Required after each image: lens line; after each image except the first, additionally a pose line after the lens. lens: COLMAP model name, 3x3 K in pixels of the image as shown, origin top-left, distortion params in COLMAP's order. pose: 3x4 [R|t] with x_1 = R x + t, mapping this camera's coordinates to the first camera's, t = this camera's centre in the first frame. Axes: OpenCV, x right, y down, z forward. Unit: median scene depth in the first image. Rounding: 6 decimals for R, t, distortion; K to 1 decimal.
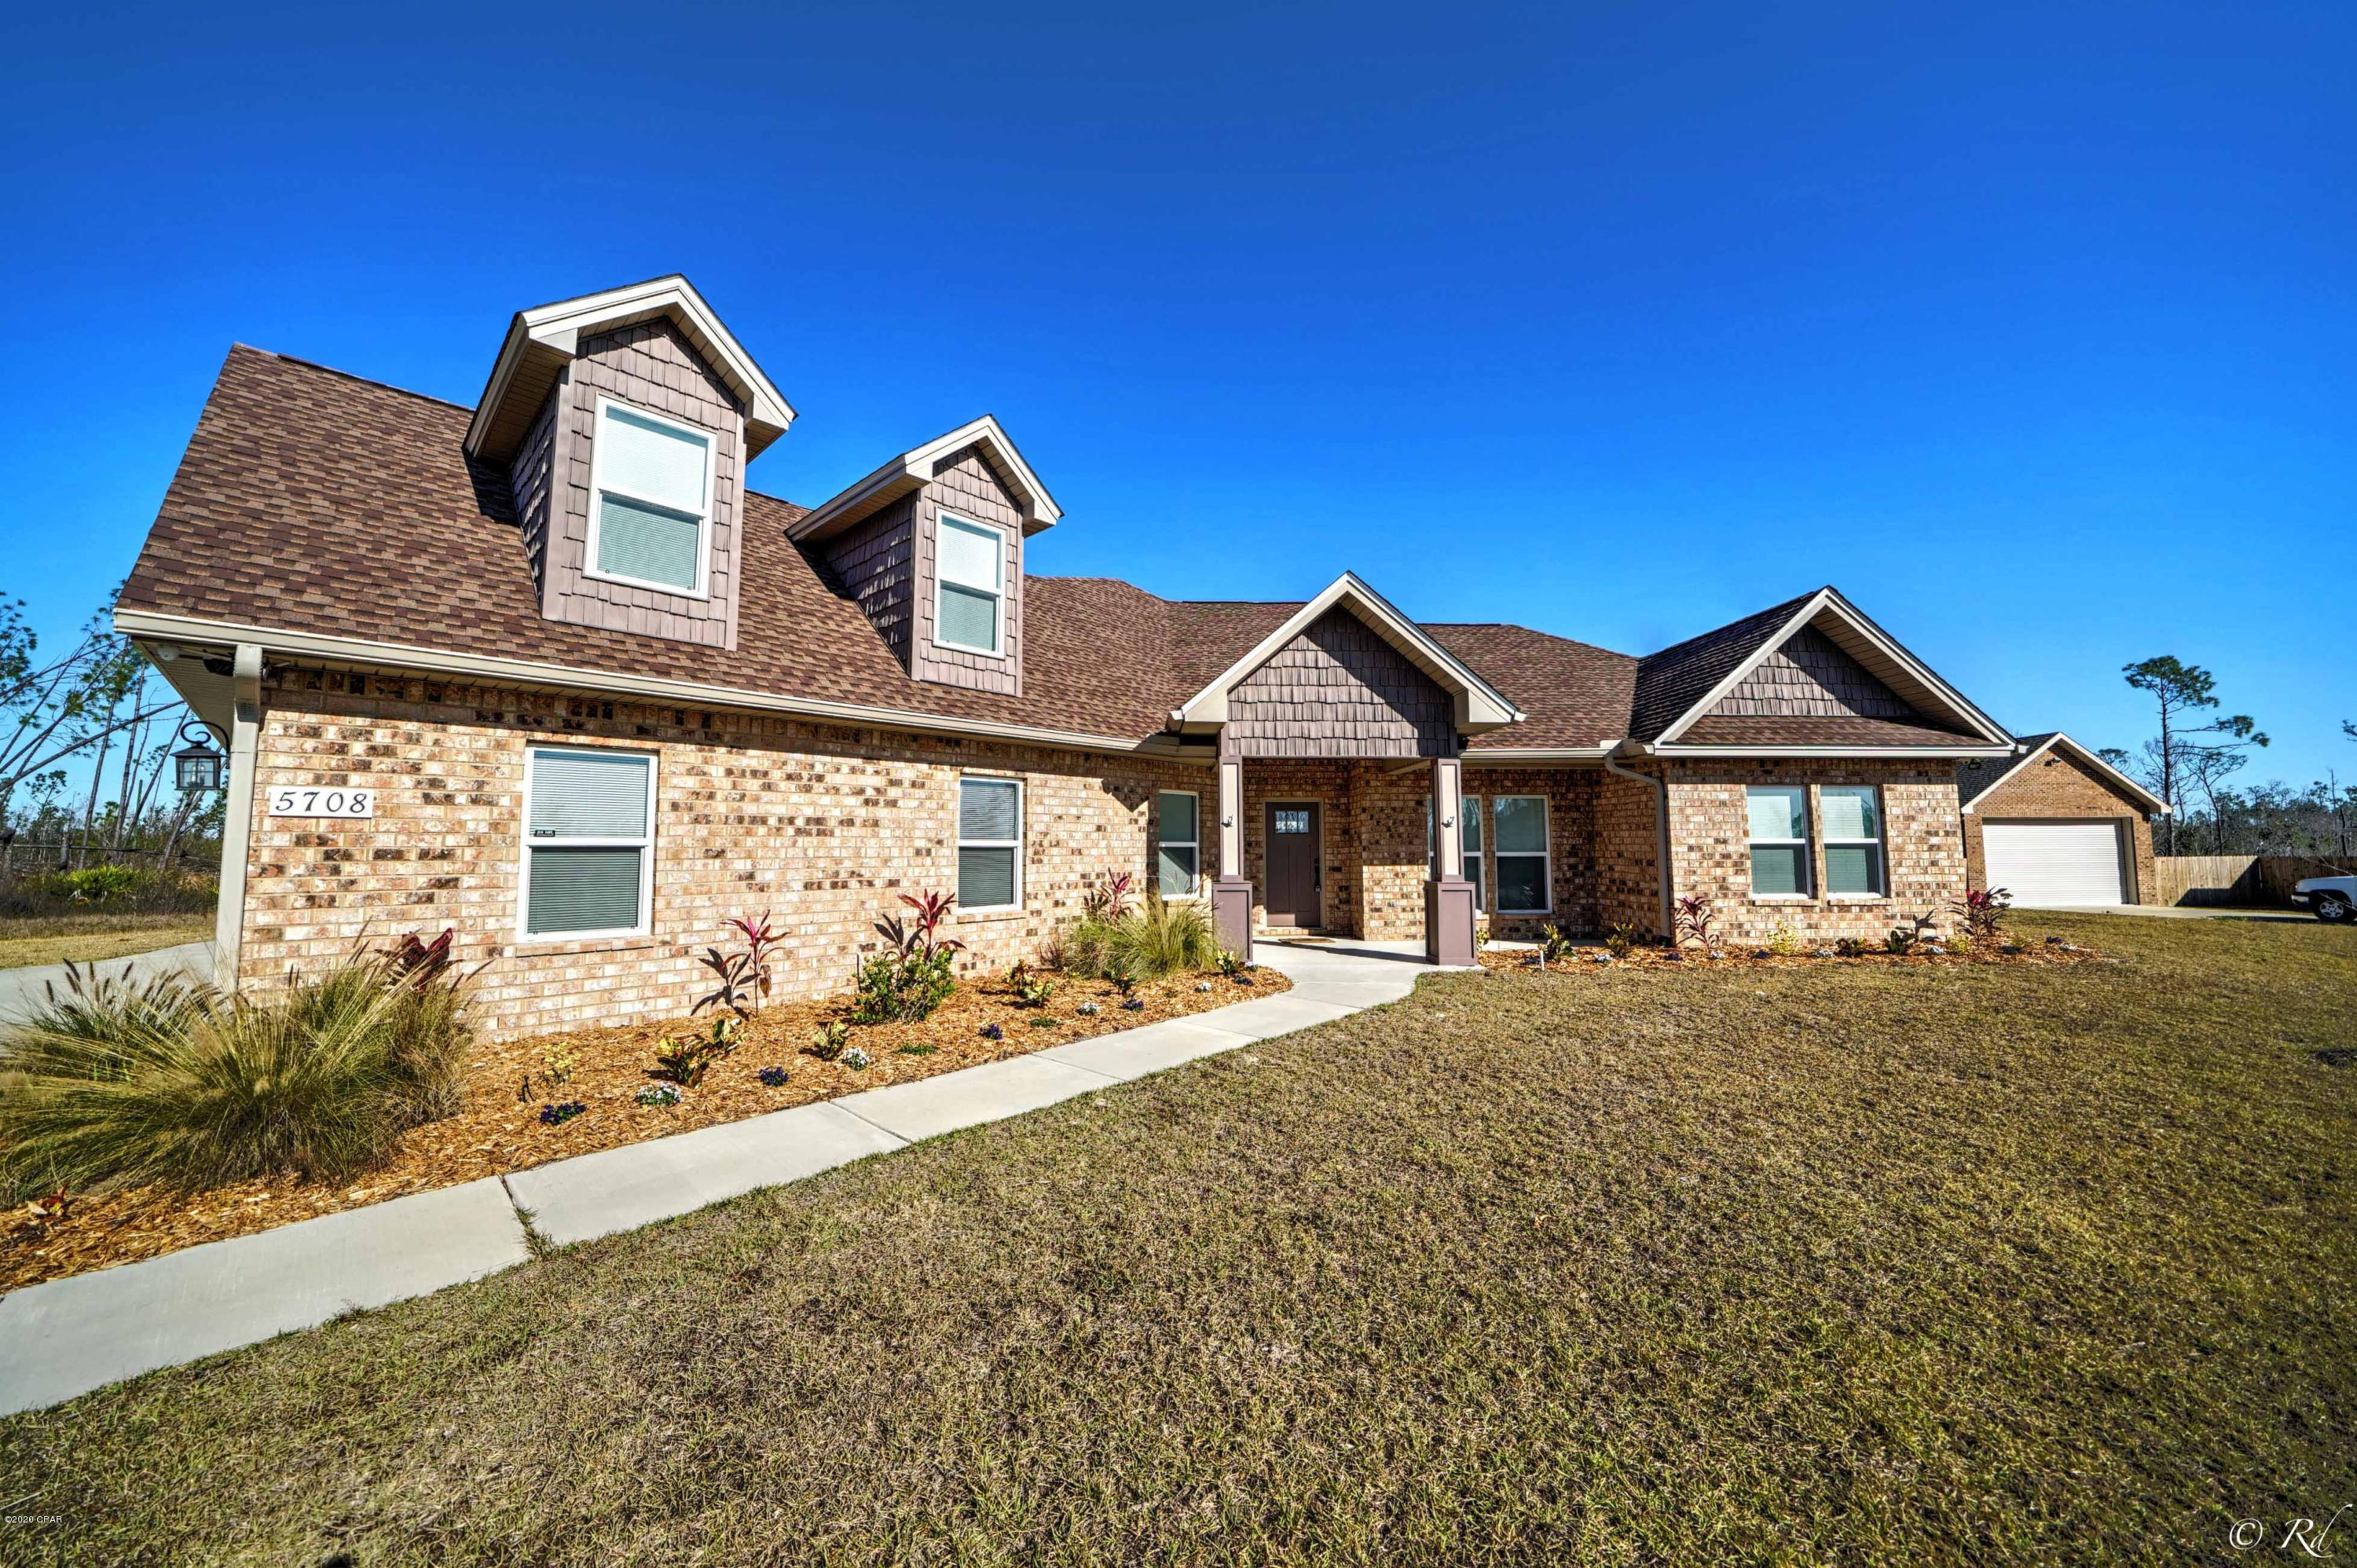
lens RADIAL K [[819.7, 0, 1169.7], [0, 819.7, 776.8], [0, 0, 1]] dist [-0.025847, 0.002633]
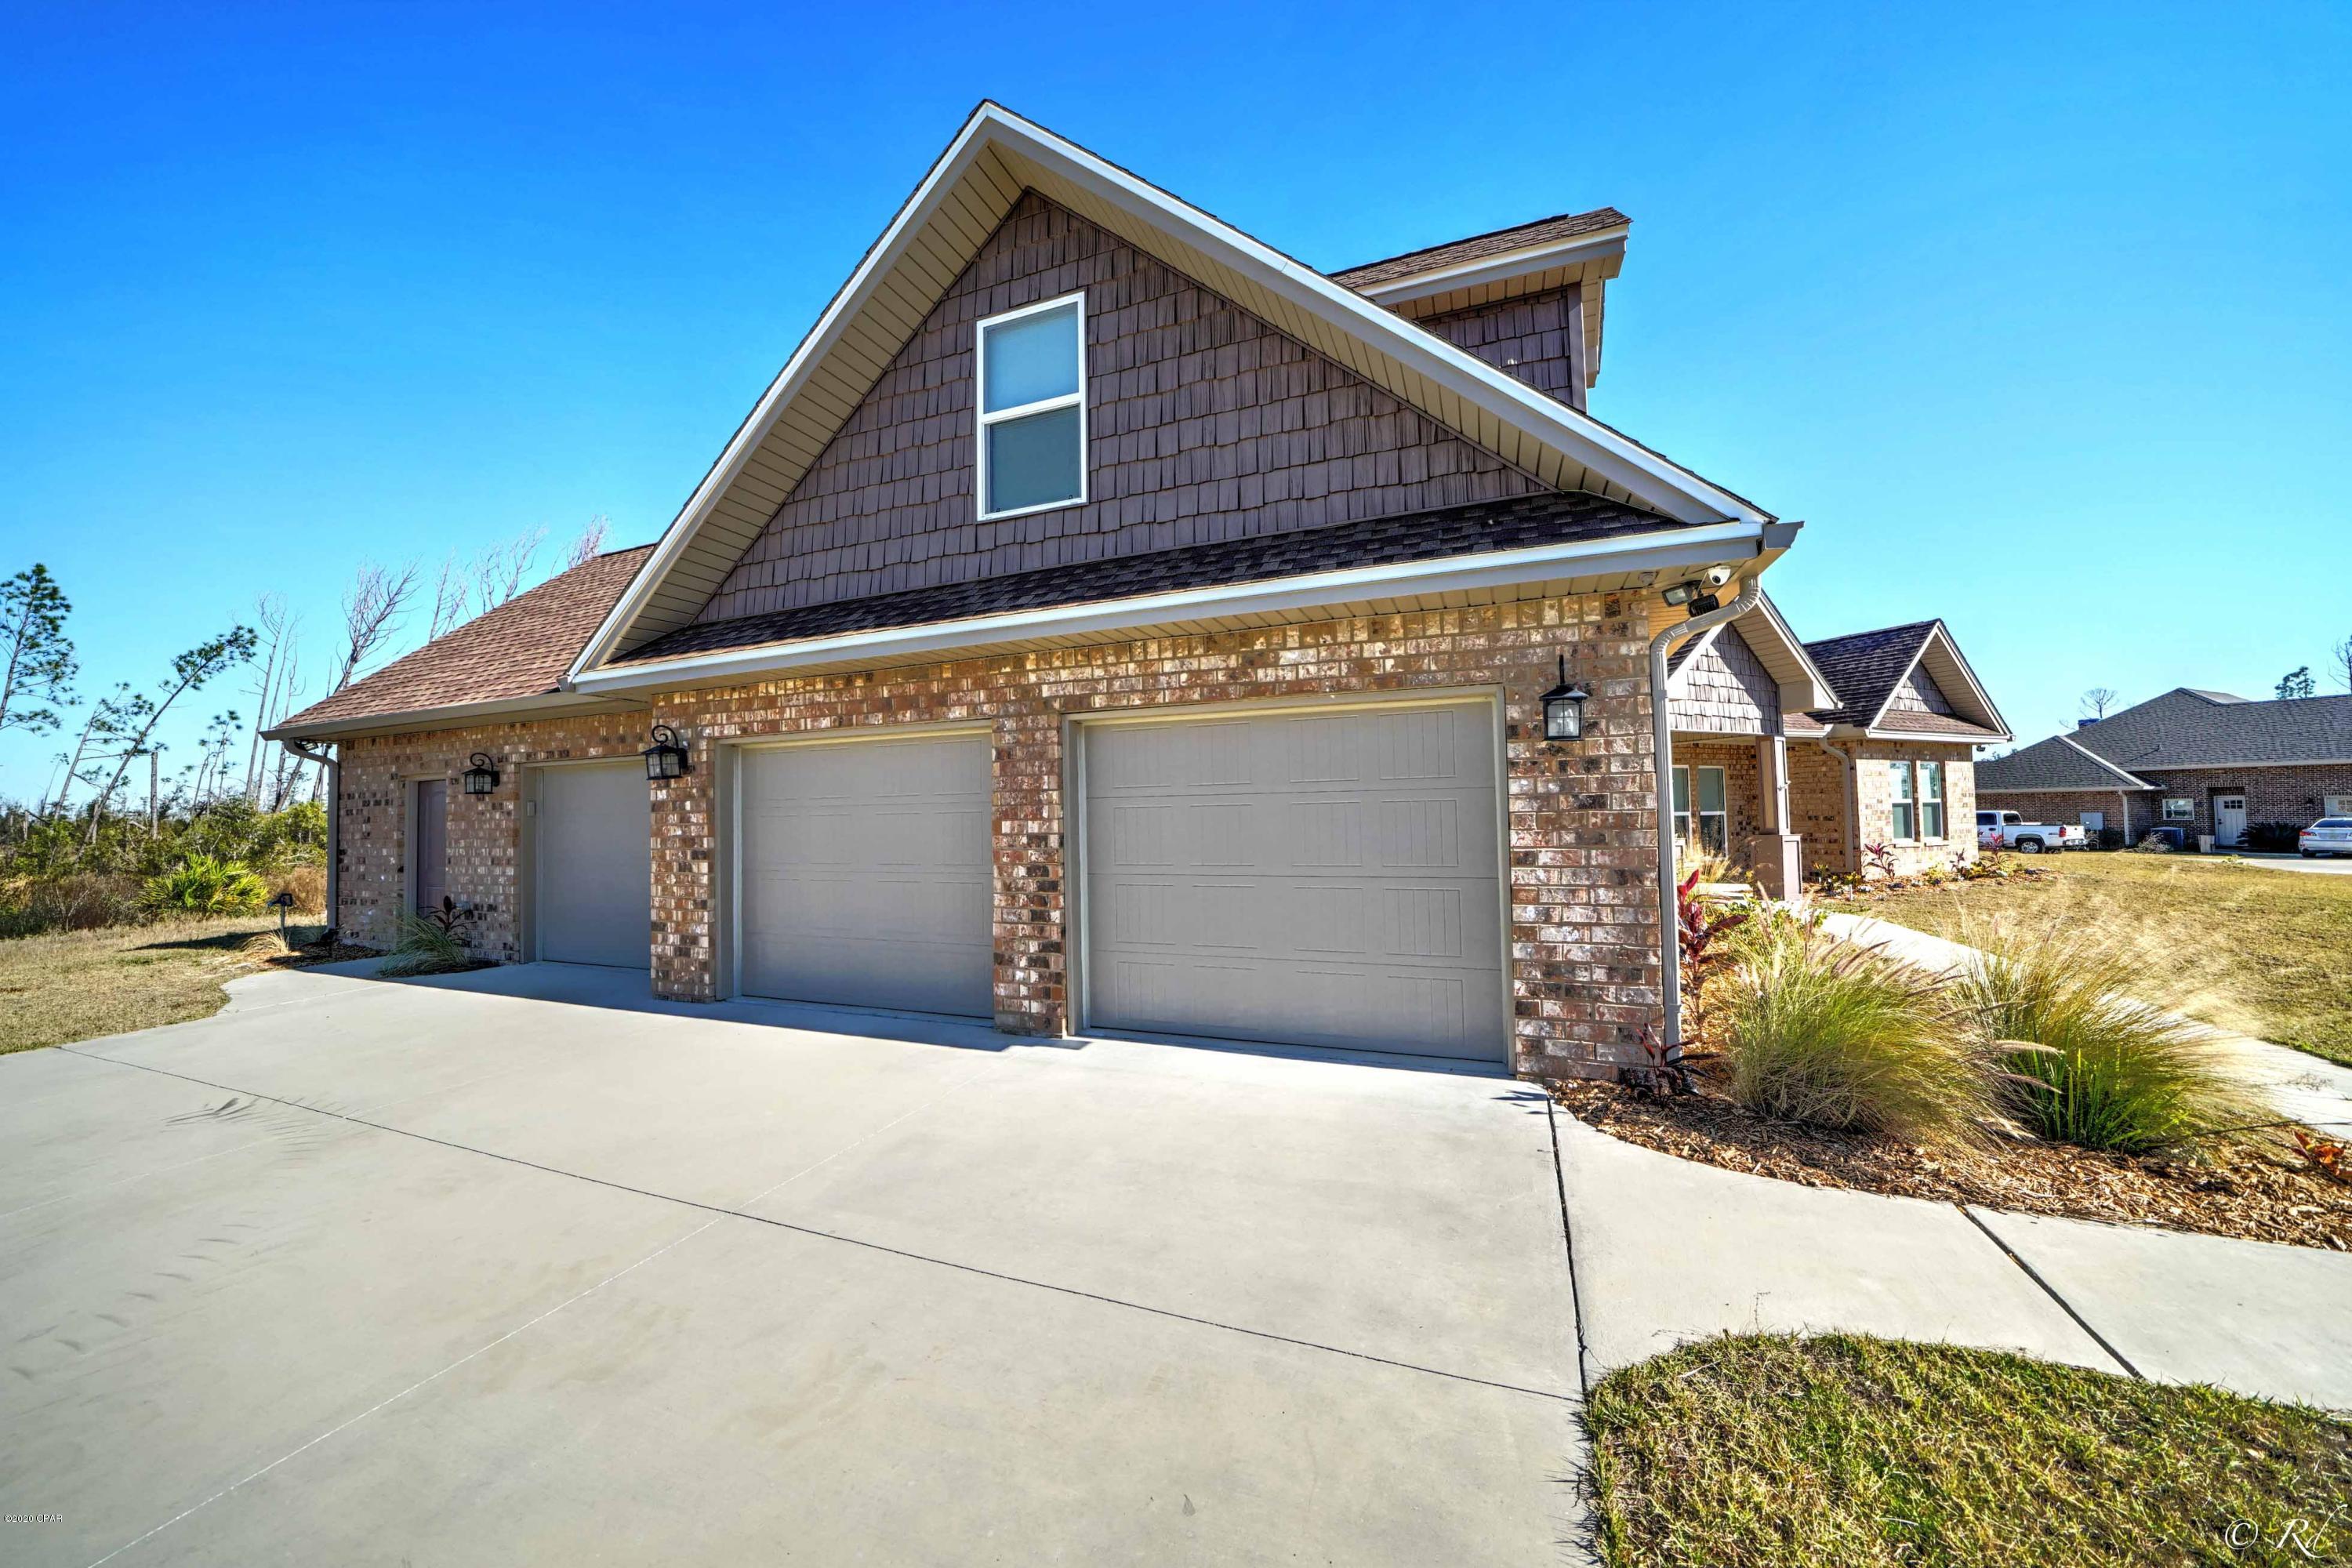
lens RADIAL K [[818.0, 0, 1186.2], [0, 818.0, 784.8], [0, 0, 1]] dist [-0.025847, 0.002633]
pose [[0.928908, -0.002166, 0.370304, -0.948626], [-0.015770, 0.998844, 0.045403, 0.009545], [-0.369974, -0.048015, 0.927800, 0.193688]]
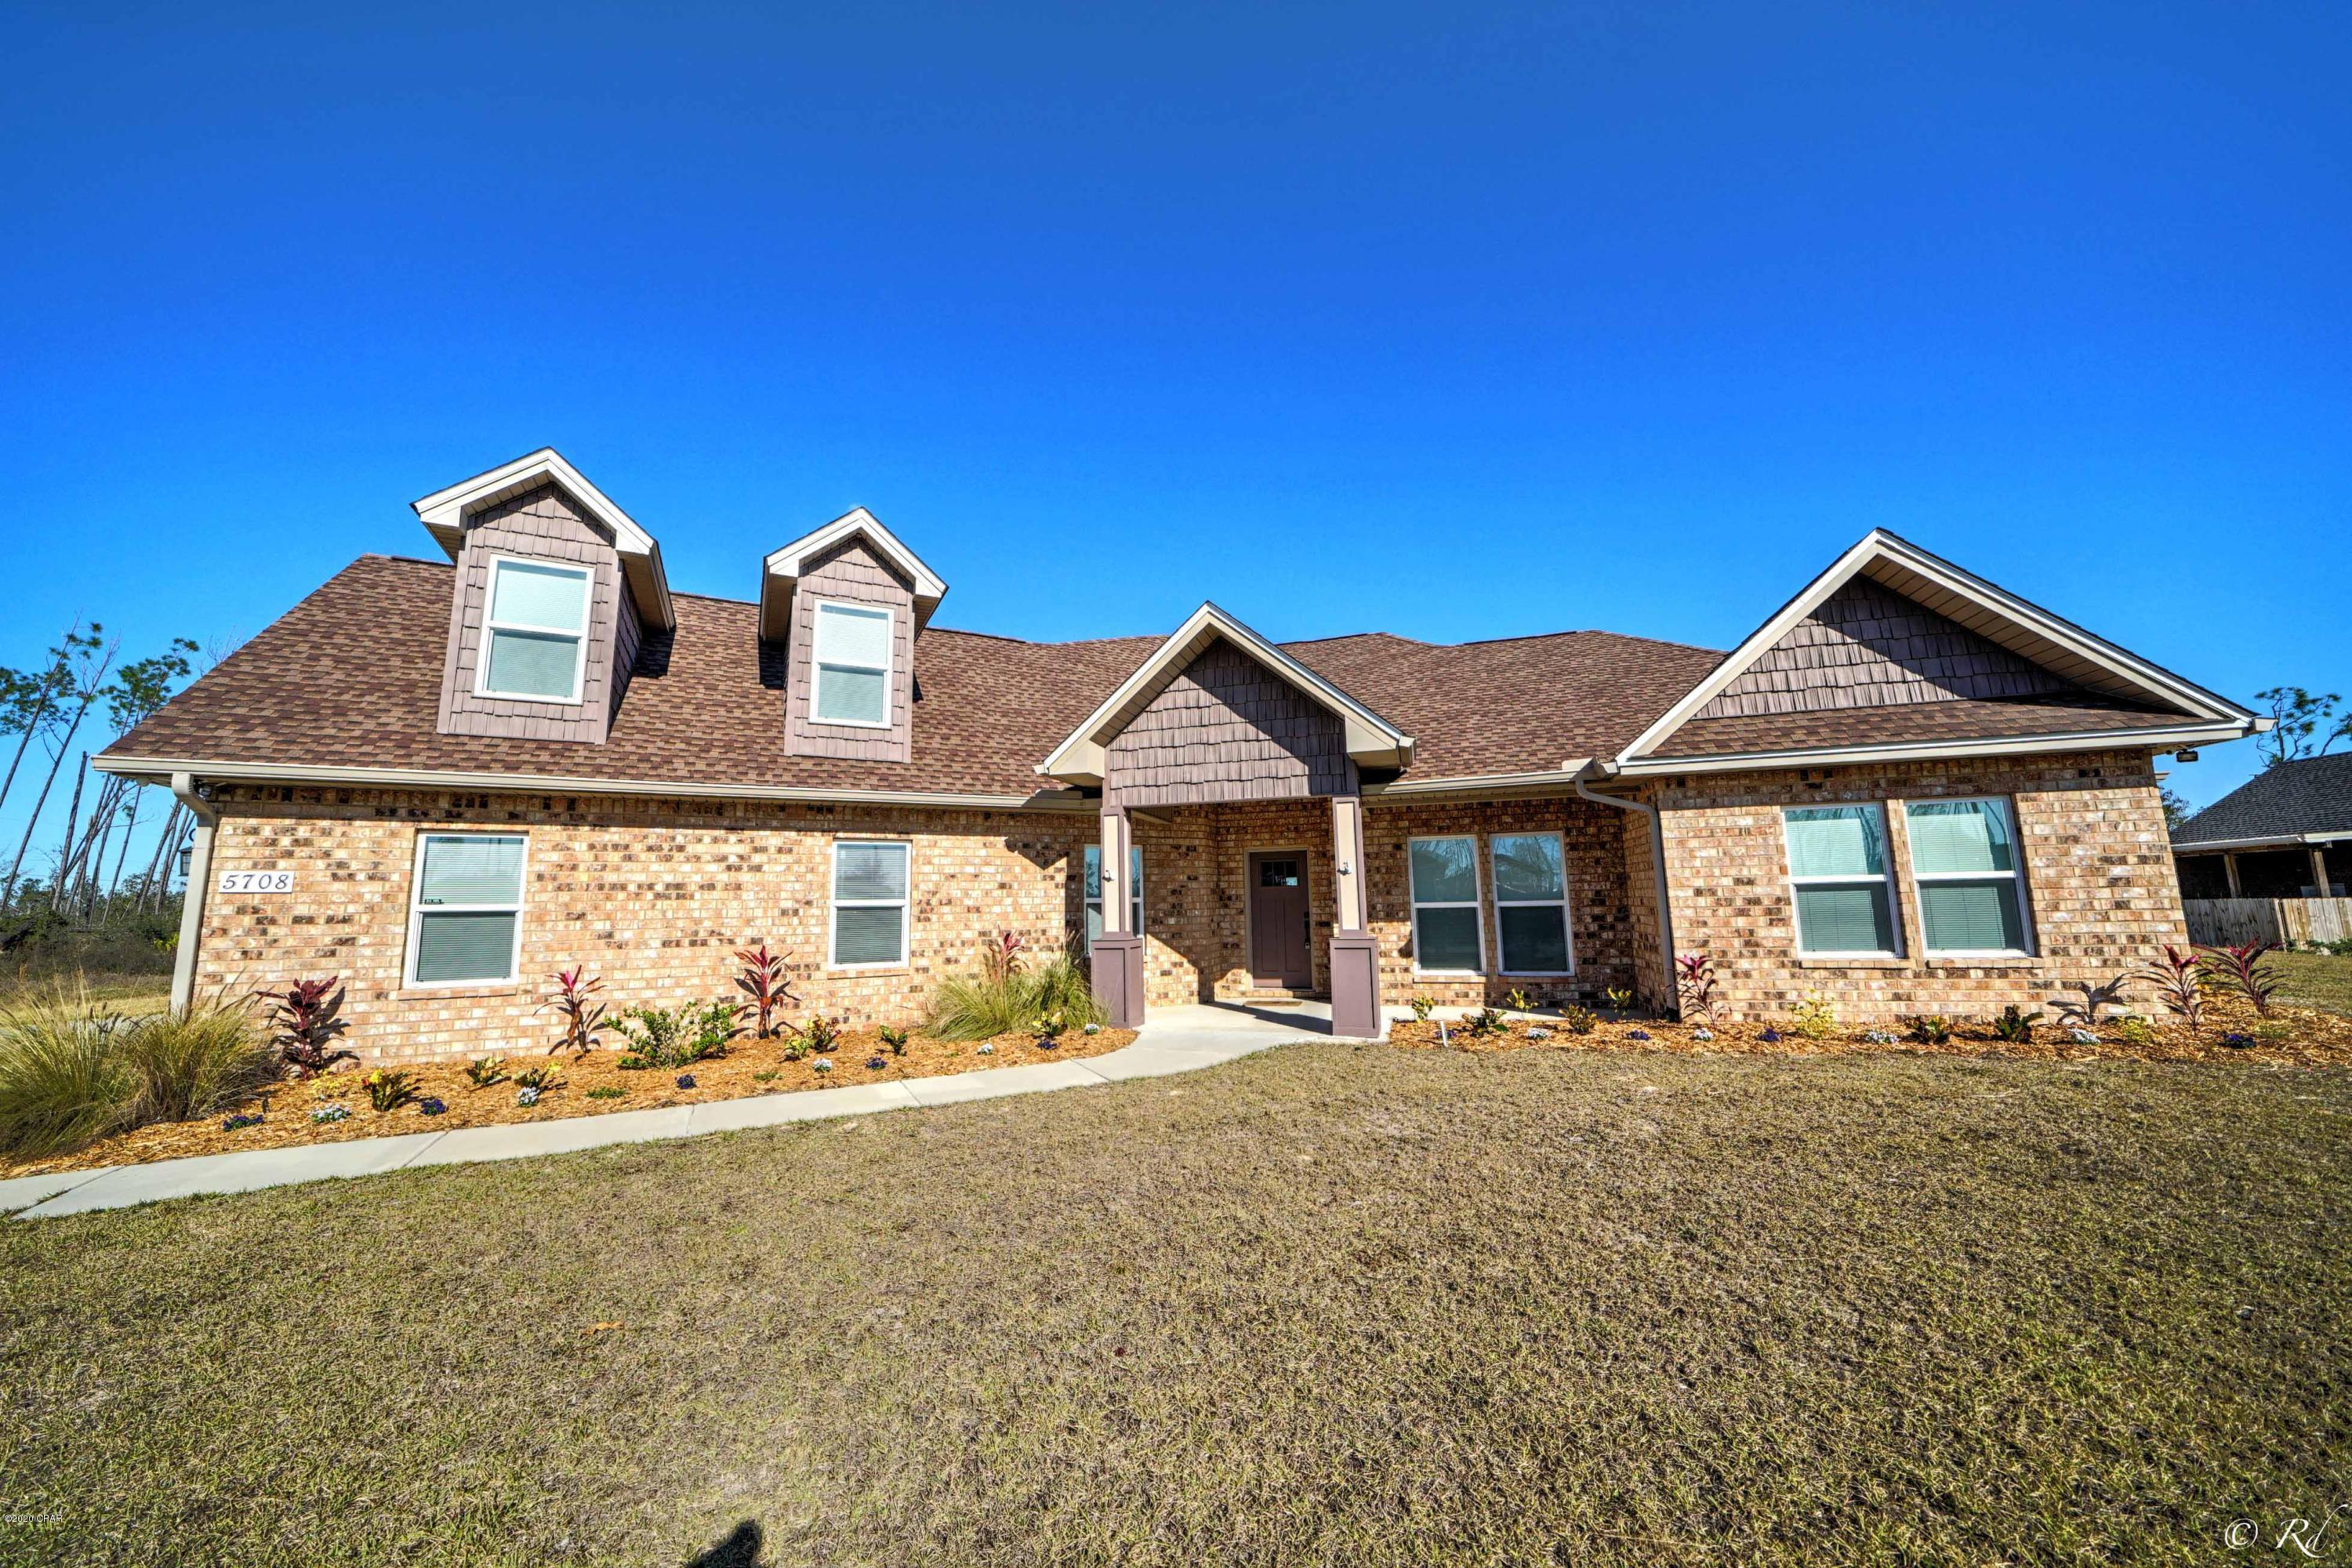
lens RADIAL K [[818.0, 0, 1175.4], [0, 818.0, 783.8], [0, 0, 1]] dist [-0.025847, 0.002633]
pose [[0.943359, -0.066003, -0.325143, 0.456137], [0.046784, 0.996683, -0.066585, 0.014733], [0.328460, 0.047602, 0.943318, 0.116728]]
